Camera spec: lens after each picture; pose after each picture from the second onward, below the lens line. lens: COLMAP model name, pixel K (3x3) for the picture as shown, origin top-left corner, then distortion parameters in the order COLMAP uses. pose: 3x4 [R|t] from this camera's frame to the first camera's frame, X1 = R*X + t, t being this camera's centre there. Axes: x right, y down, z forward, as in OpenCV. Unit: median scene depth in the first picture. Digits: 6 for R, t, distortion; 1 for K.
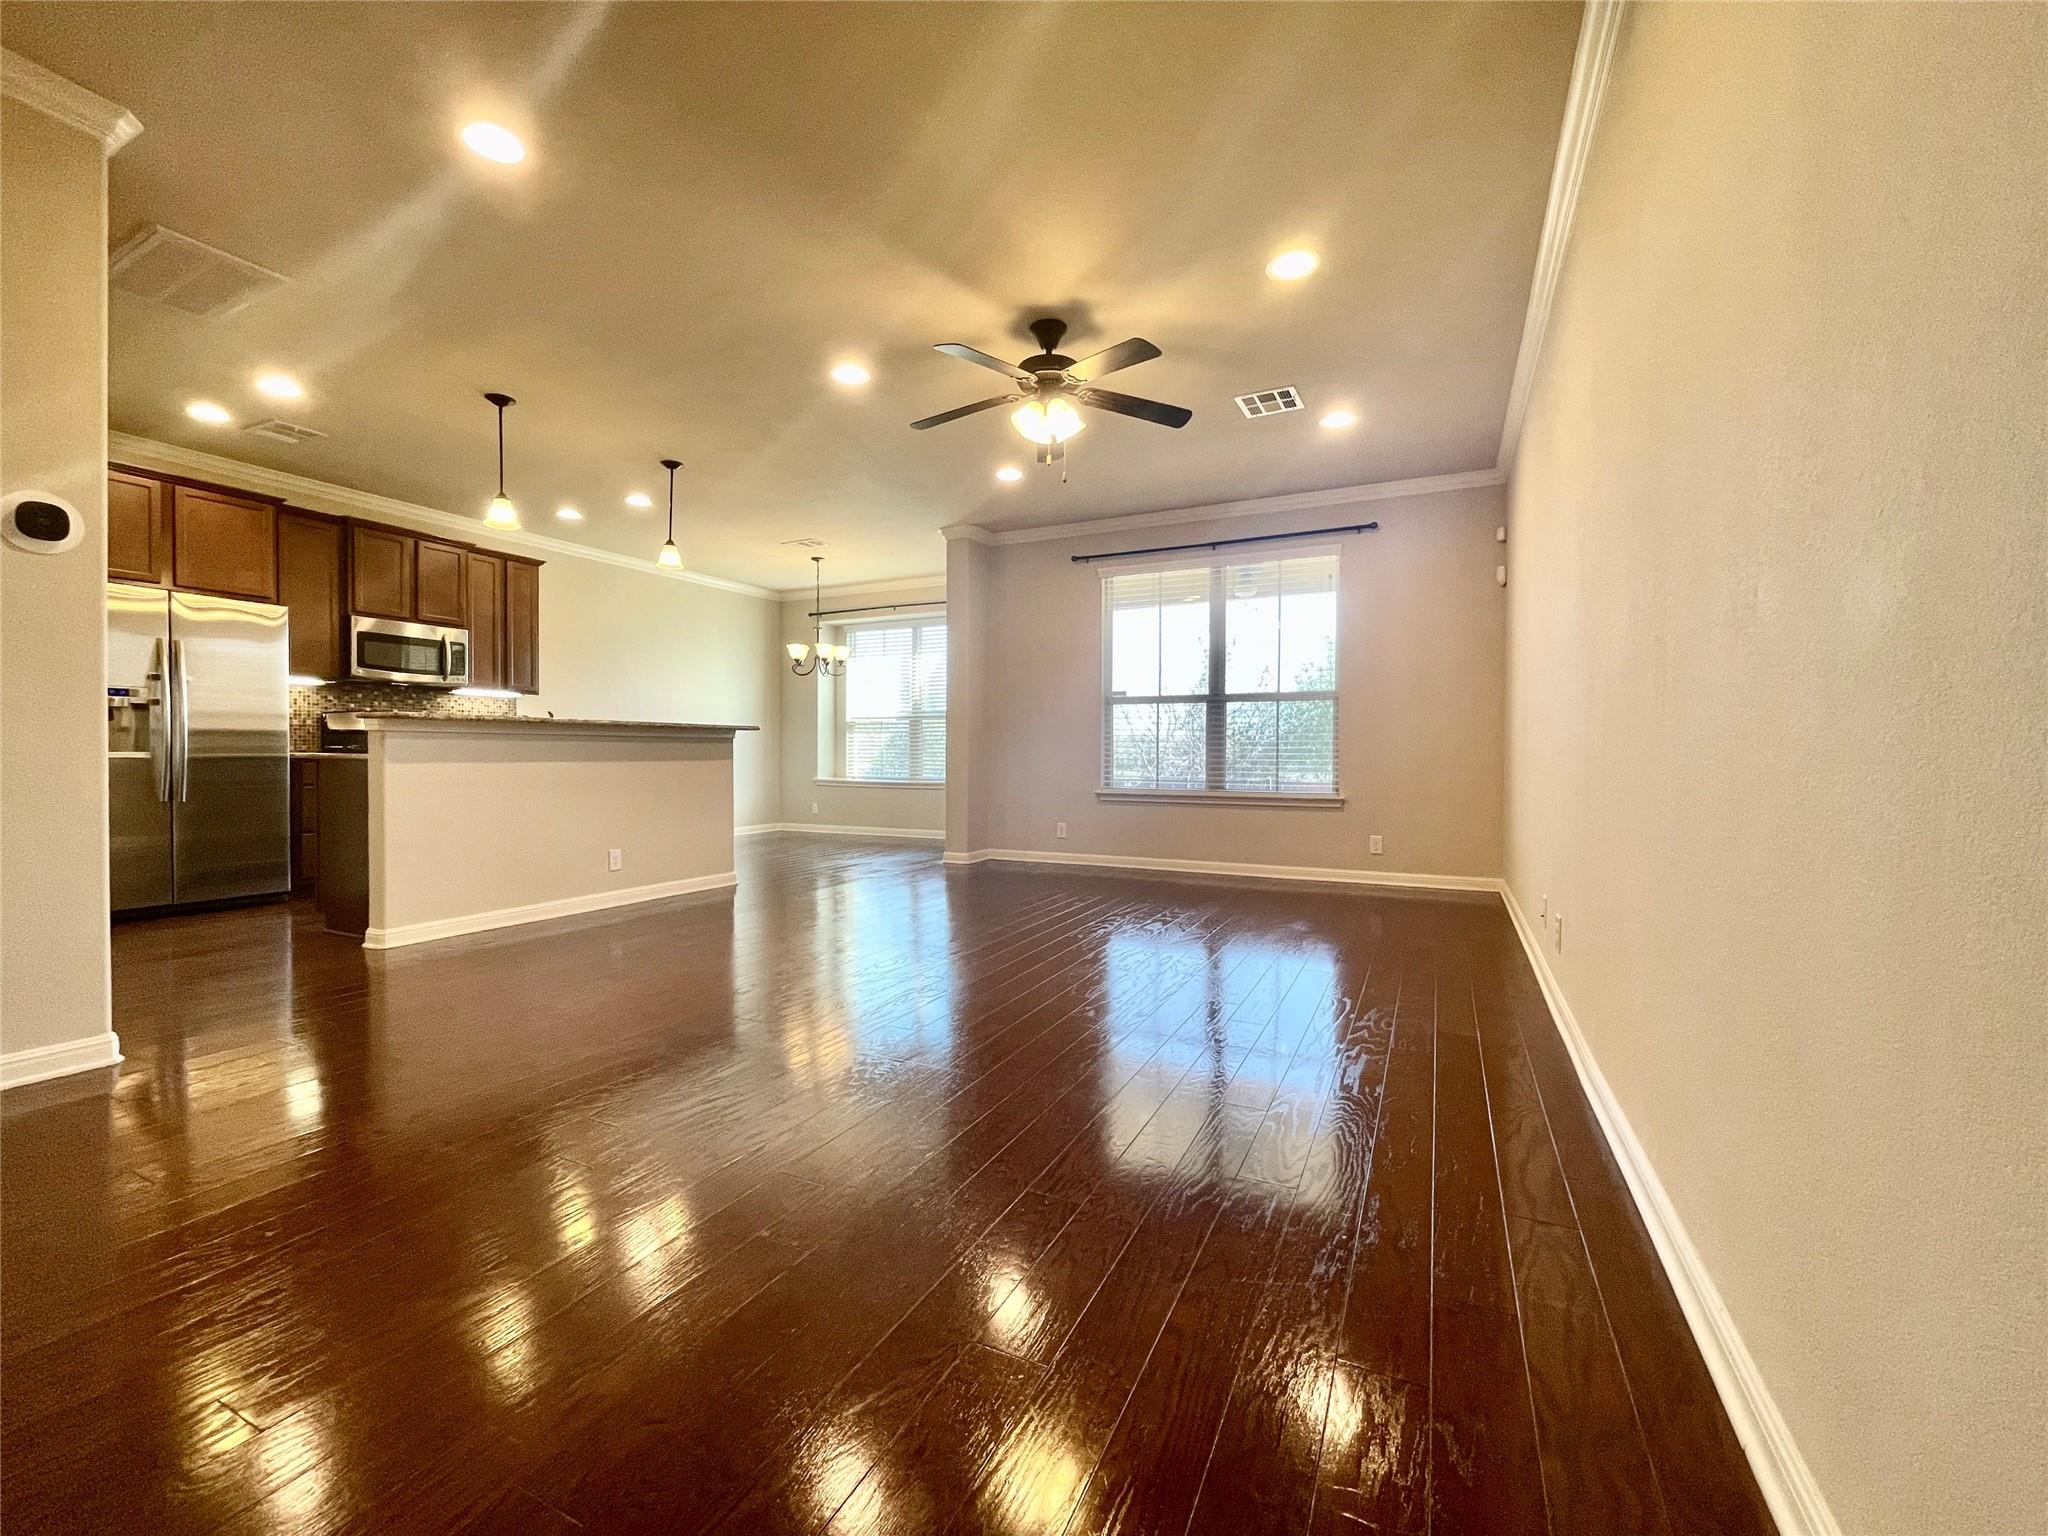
lens RADIAL K [[844.8, 0, 1030.6], [0, 844.8, 763.8], [0, 0, 1]] dist [-0.002471, -0.000636]
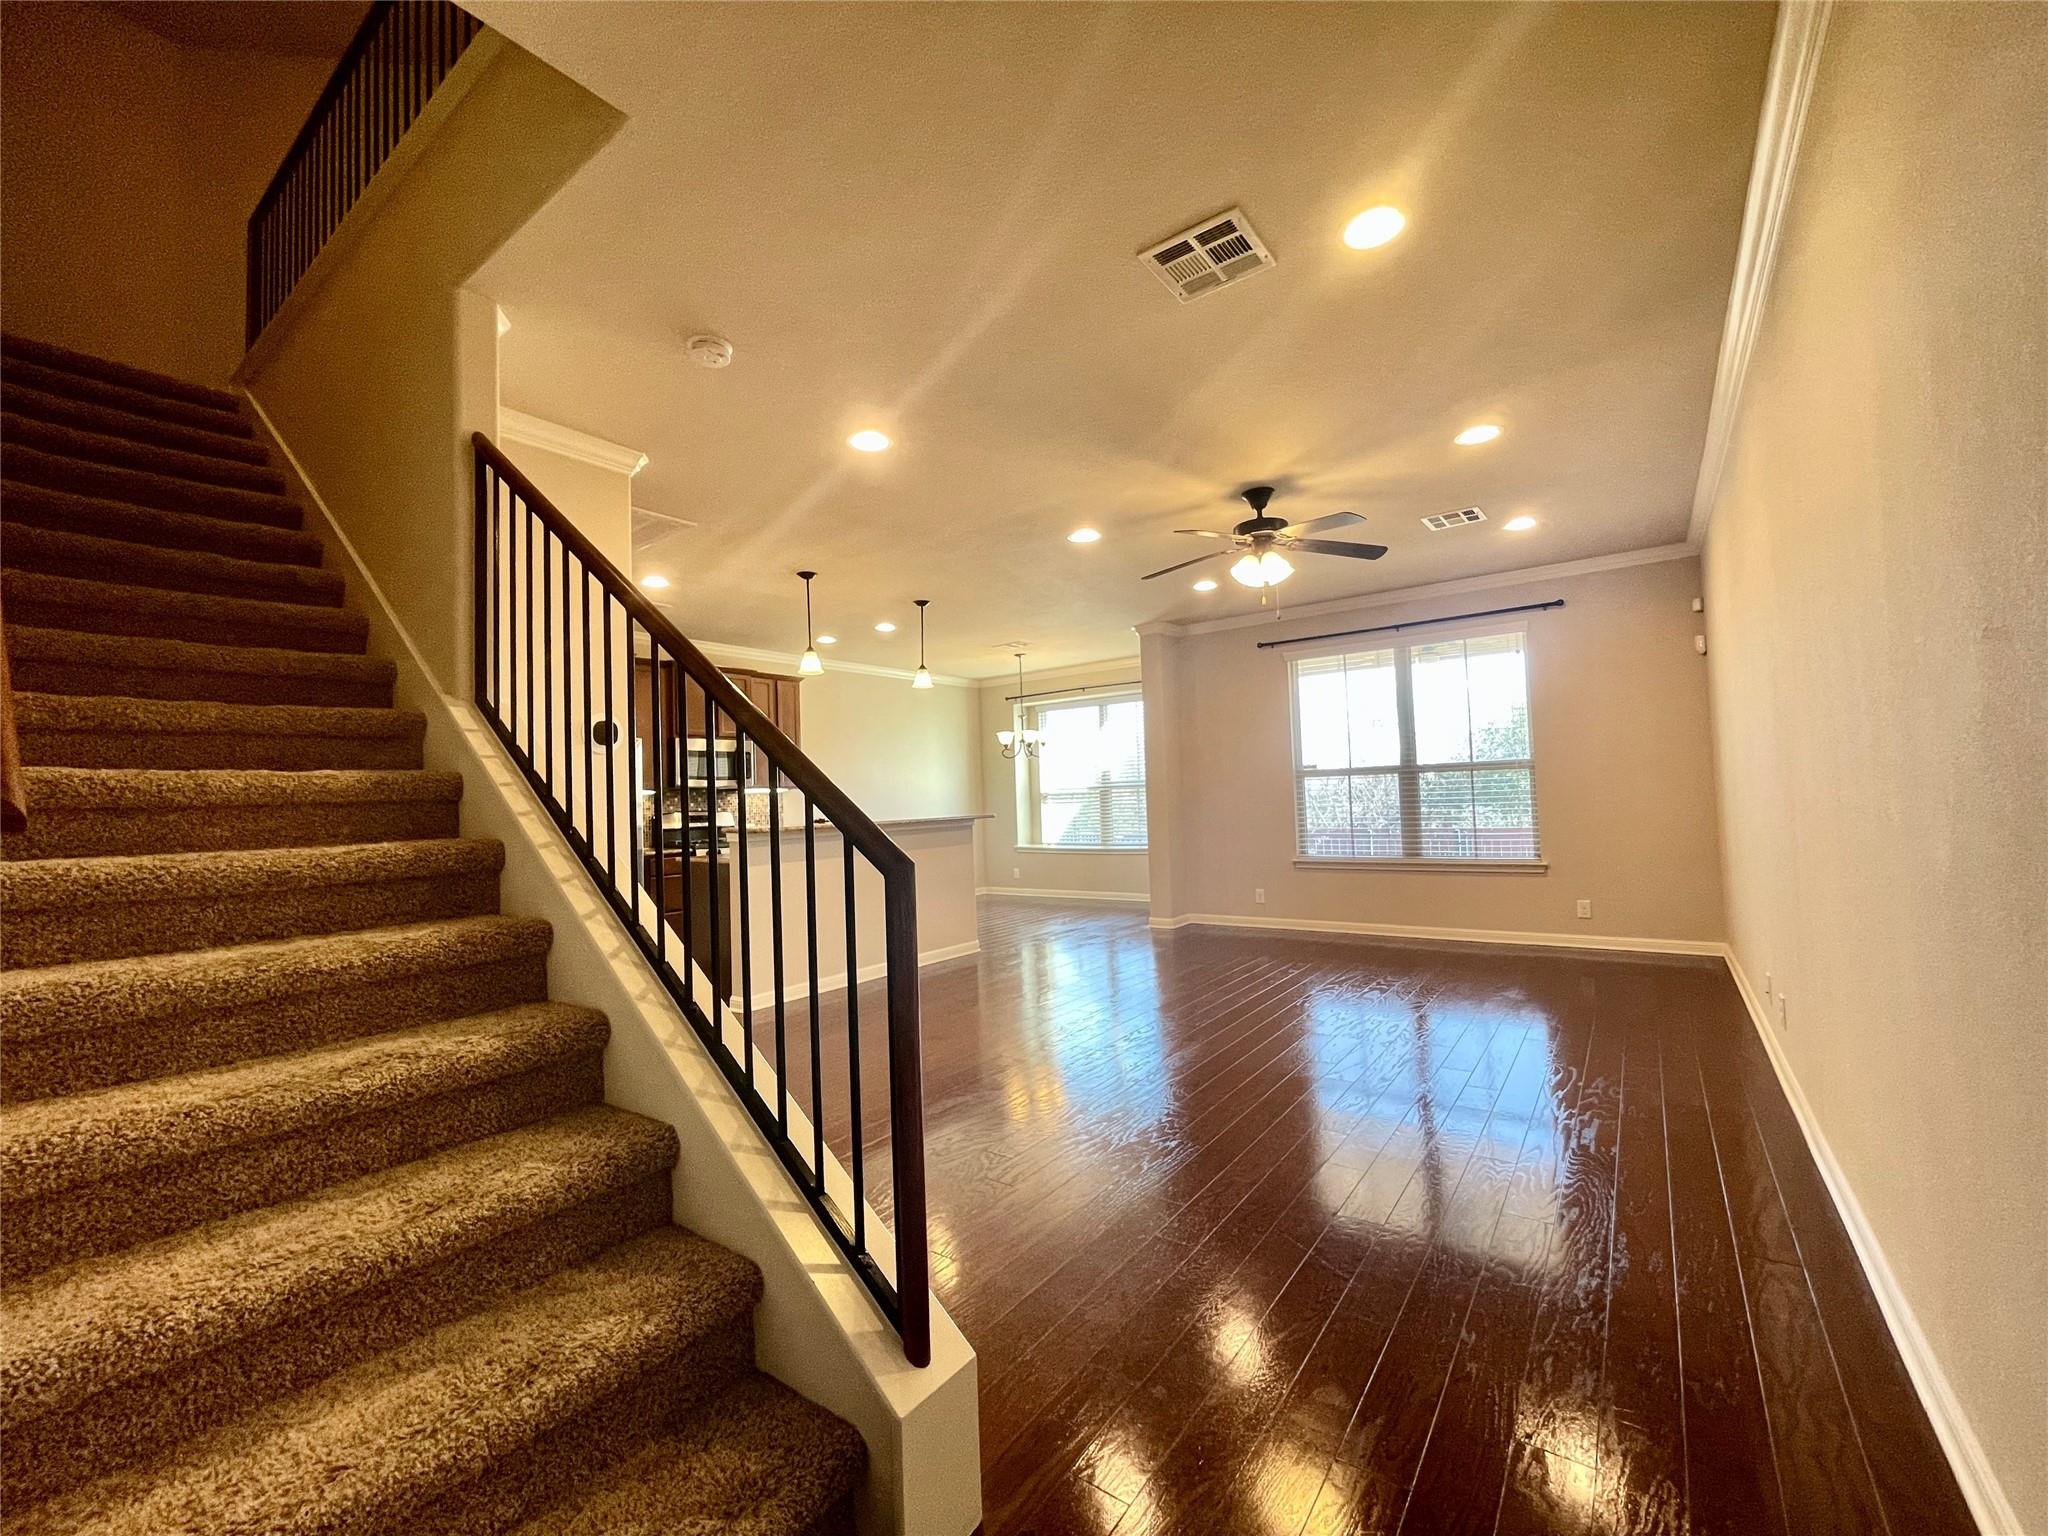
lens RADIAL K [[844.8, 0, 1024.6], [0, 844.8, 763.6], [0, 0, 1]] dist [-0.002471, -0.000636]
pose [[0.982784, -0.045249, -0.179131, -0.062769], [0.036172, 0.997906, -0.053623, -0.046673], [0.181183, 0.046220, 0.982363, -0.128866]]
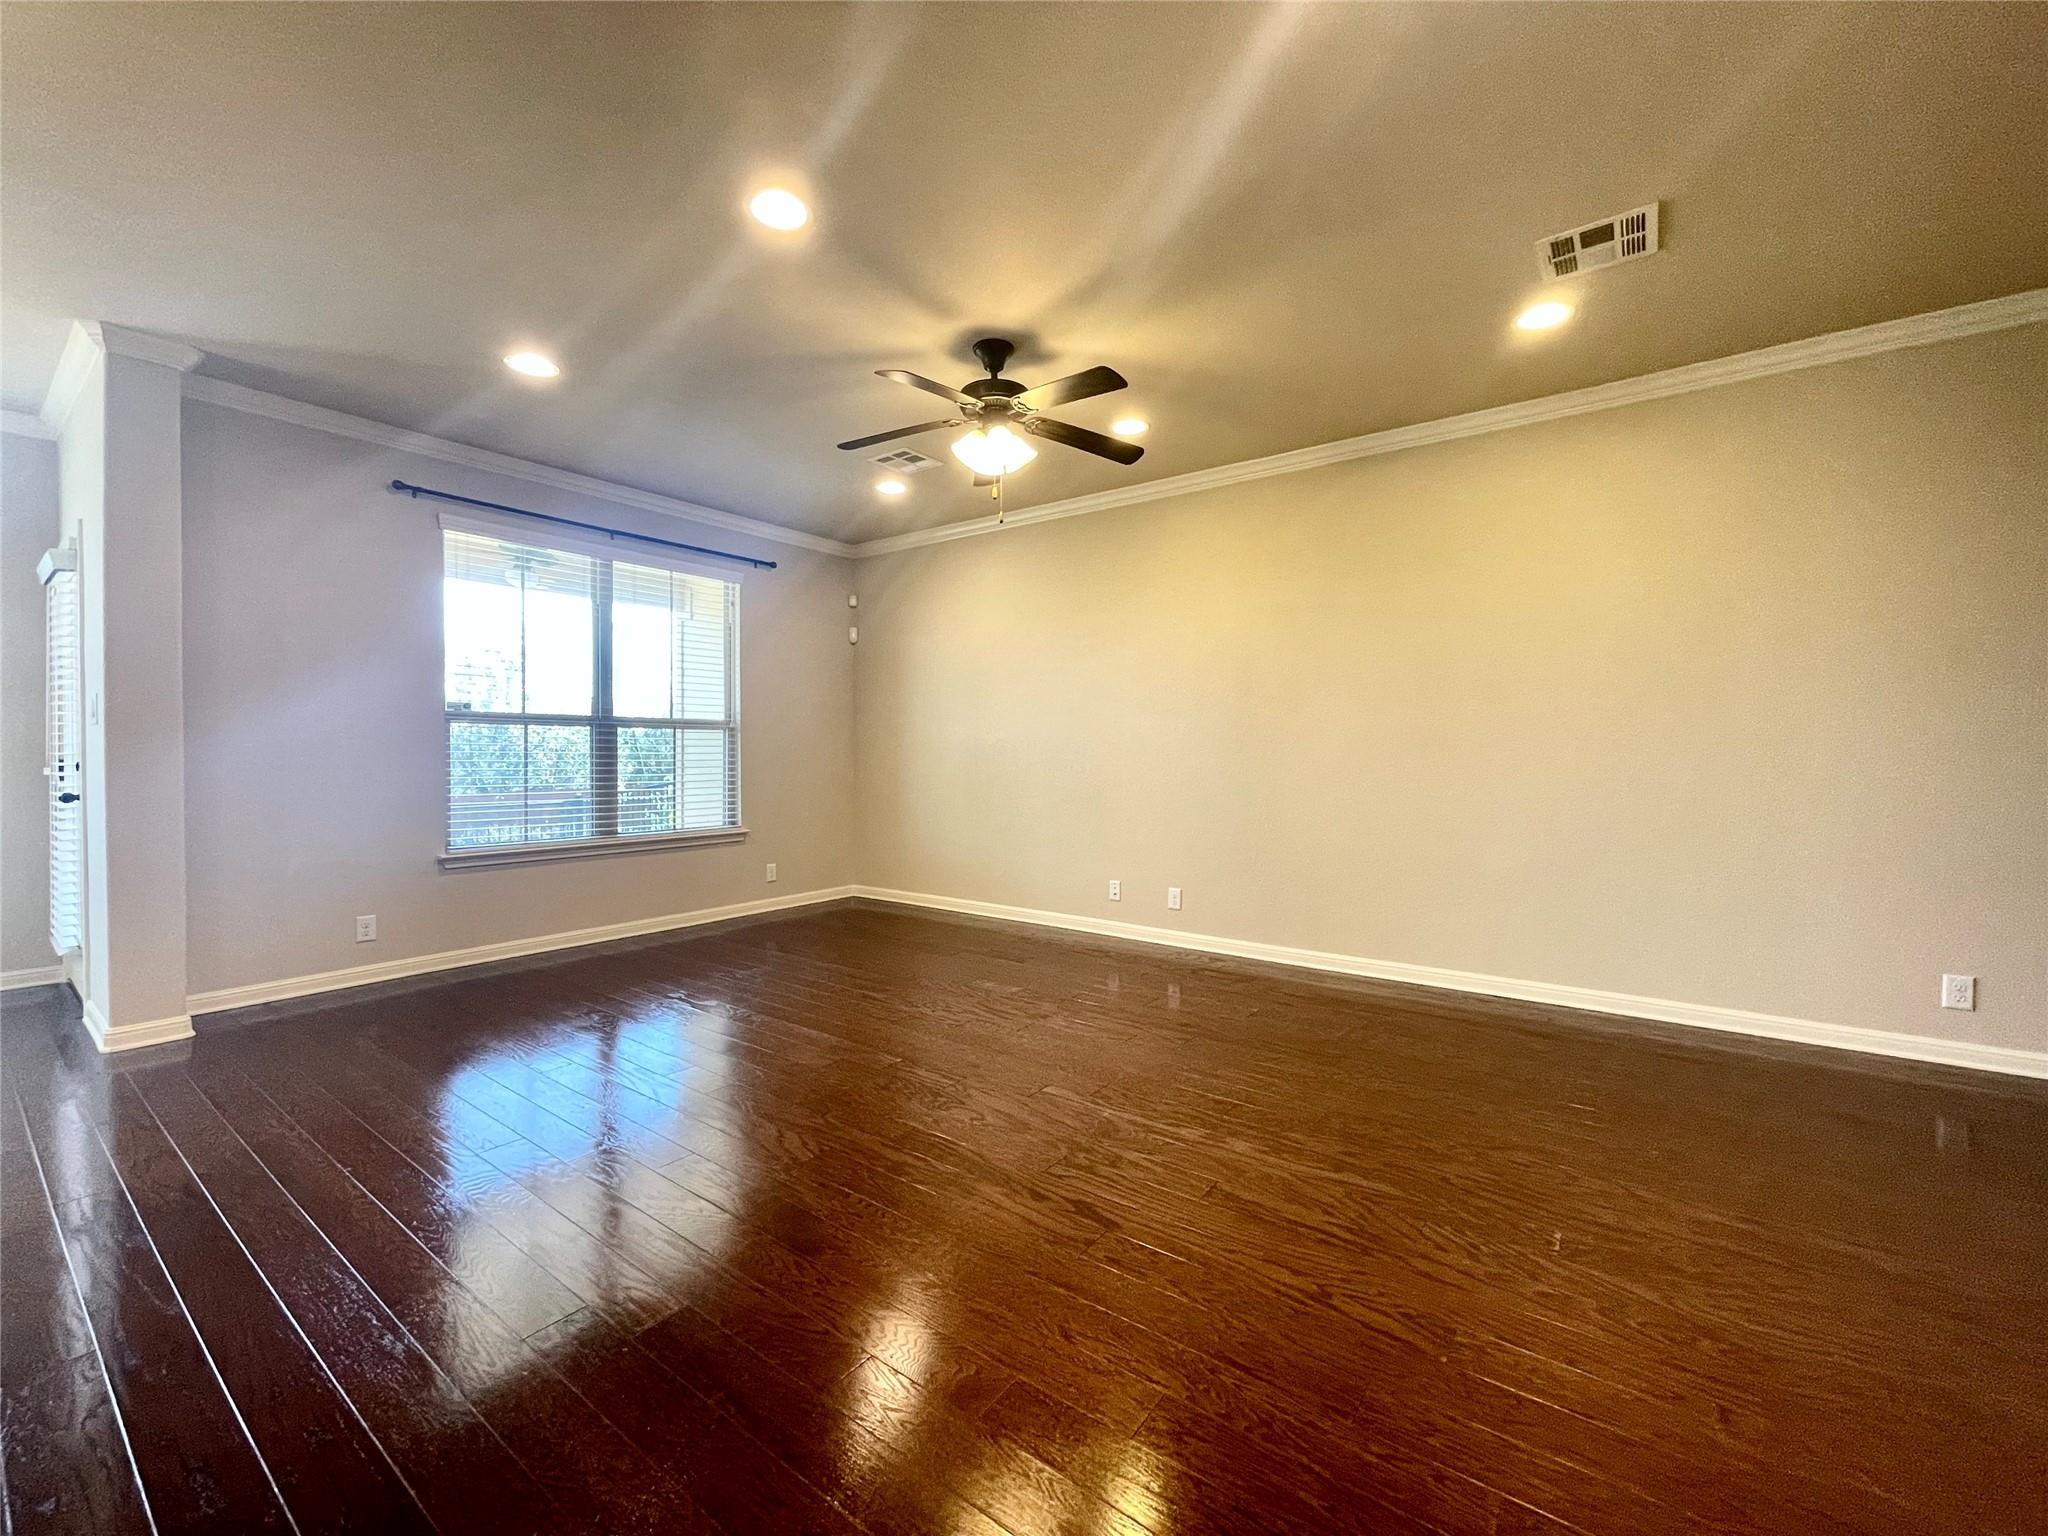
lens RADIAL K [[844.8, 0, 1021.5], [0, 844.8, 751.0], [0, 0, 1]] dist [-0.002471, -0.000636]
pose [[0.180527, -0.000661, 0.983570, -0.509035], [0.008105, 0.999967, -0.000816, -0.046806], [-0.983537, 0.008120, 0.180527, 0.473872]]
